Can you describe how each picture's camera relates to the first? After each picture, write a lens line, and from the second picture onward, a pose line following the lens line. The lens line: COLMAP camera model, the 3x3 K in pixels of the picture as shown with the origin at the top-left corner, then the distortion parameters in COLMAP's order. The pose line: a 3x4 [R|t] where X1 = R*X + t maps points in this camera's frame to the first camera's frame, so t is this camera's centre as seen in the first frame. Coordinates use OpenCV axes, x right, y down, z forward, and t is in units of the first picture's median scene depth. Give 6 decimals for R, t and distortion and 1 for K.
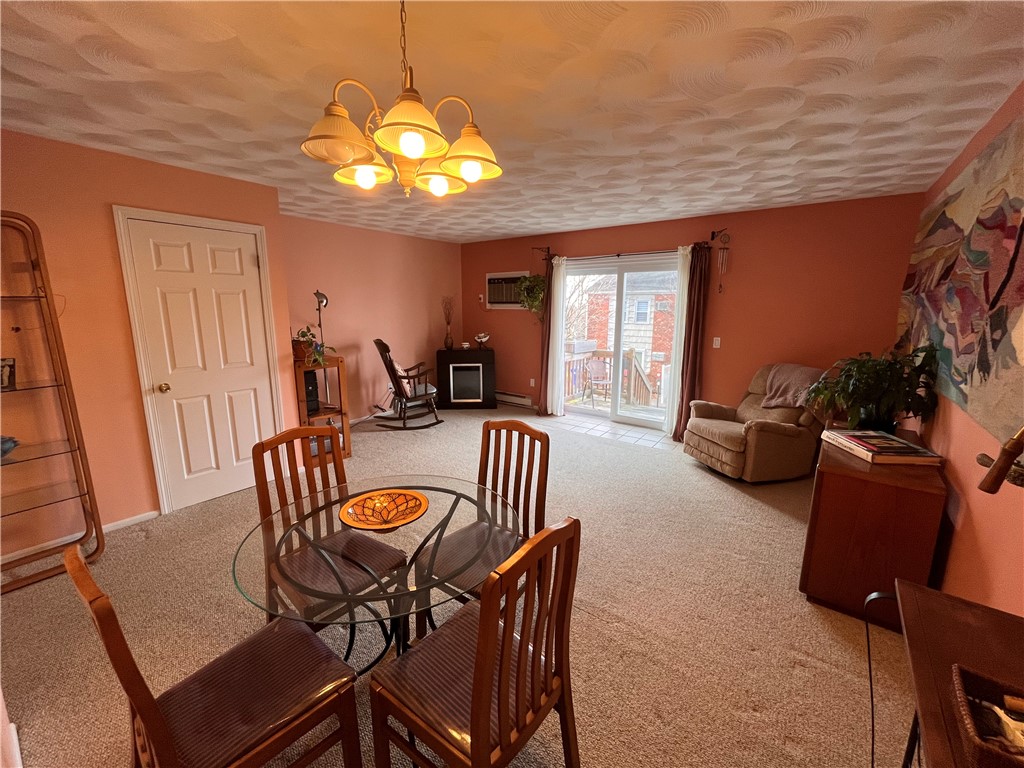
lens RADIAL K [[416.7, 0, 511.3], [0, 416.7, 386.5], [0, 0, 1]] dist [-0.005894, 0.001129]
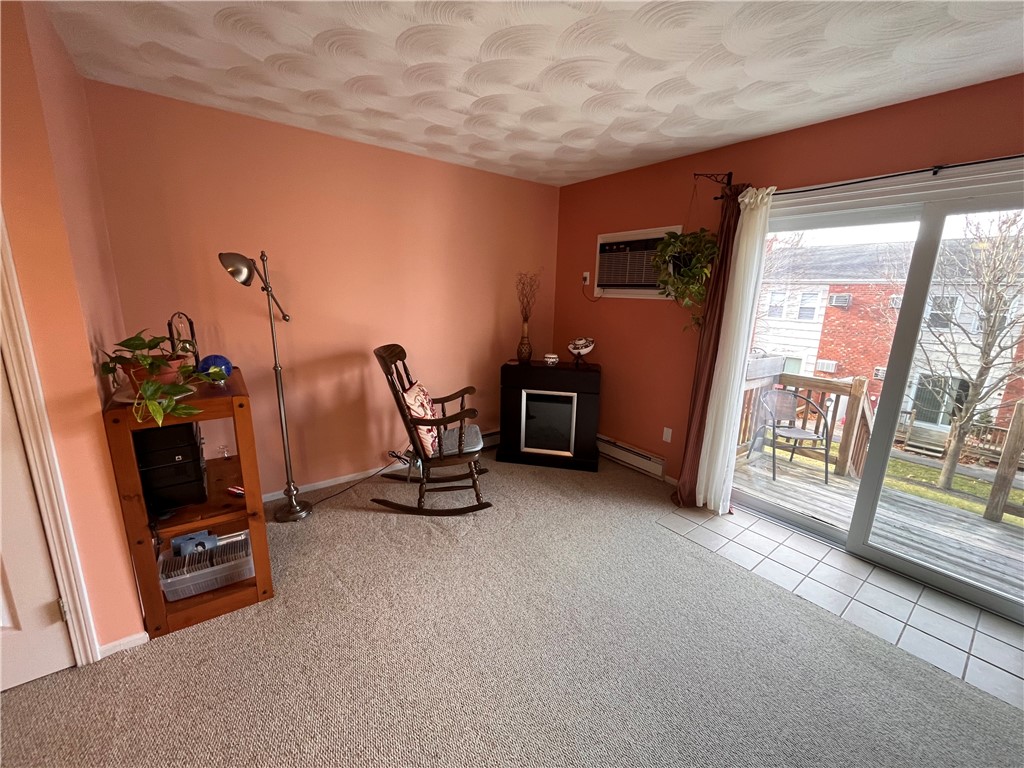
lens RADIAL K [[416.7, 0, 507.9], [0, 416.7, 383.9], [0, 0, 1]] dist [-0.005894, 0.001129]
pose [[0.959772, 0.081725, -0.268624, -0.009951], [-0.075598, 0.996589, 0.033092, -0.086874], [0.270413, -0.011453, 0.962676, 0.468451]]
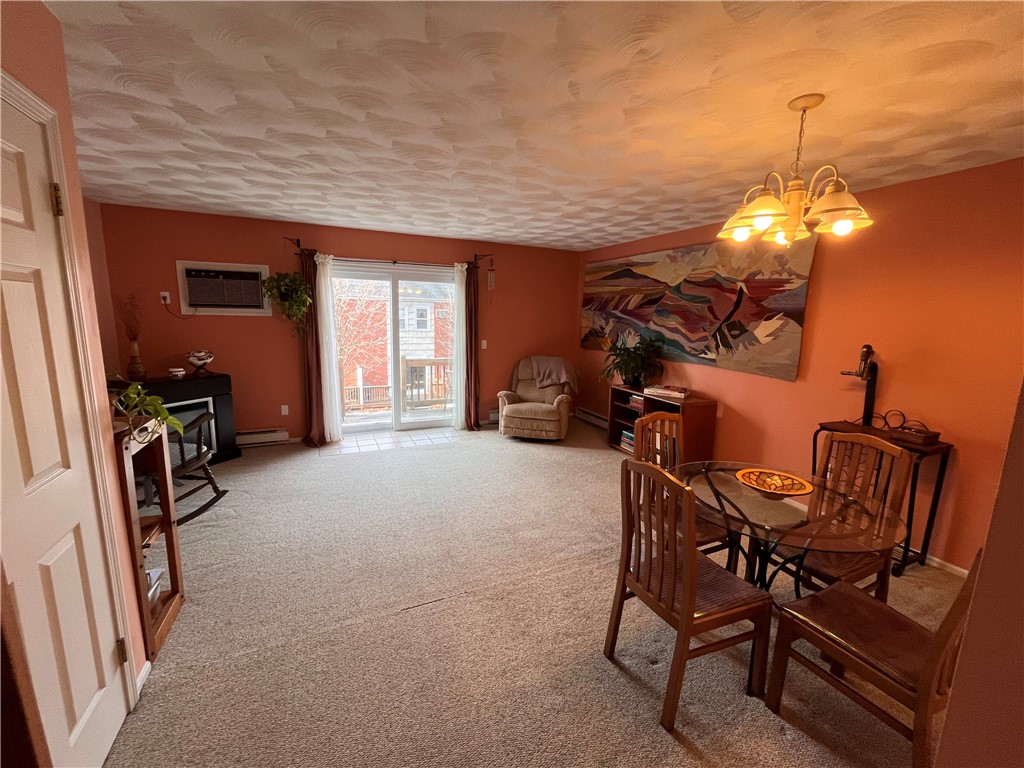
lens RADIAL K [[416.7, 0, 517.3], [0, 416.7, 383.8], [0, 0, 1]] dist [-0.005894, 0.001129]
pose [[0.467099, -0.137827, 0.873397, -0.465897], [0.149245, 0.985894, 0.075762, -0.057704], [-0.871519, 0.094961, 0.481079, 0.274083]]
